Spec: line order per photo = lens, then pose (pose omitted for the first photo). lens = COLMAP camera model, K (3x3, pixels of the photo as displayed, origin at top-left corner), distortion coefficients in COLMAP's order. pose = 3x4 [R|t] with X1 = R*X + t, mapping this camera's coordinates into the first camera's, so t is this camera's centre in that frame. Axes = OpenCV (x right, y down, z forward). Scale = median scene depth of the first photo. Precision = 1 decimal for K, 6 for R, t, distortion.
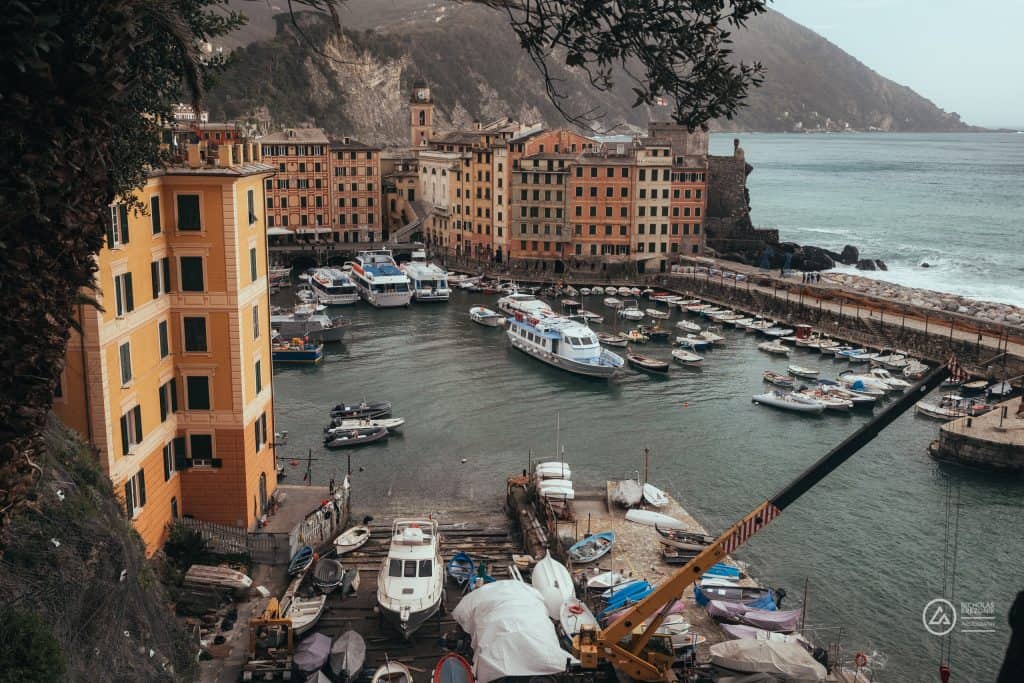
lens RADIAL K [[1080.2, 0, 512.0], [0, 1080.2, 341.5], [0, 0, 1]] dist [0.008552, 0.004753]
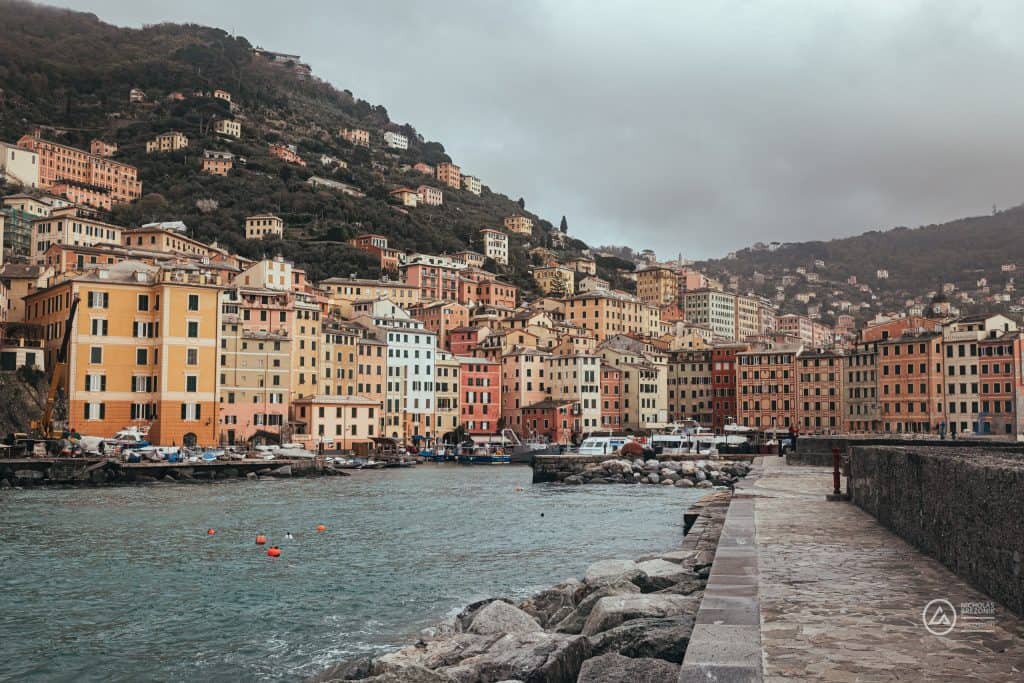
lens RADIAL K [[1207.4, 0, 512.0], [0, 1207.4, 341.5], [0, 0, 1]] dist [0.017908, -0.011235]
pose [[0.595777, -0.065881, -0.800443, 0.744725], [-0.163899, 0.965684, -0.201473, 0.117526], [0.786248, 0.251225, 0.564535, 0.081810]]
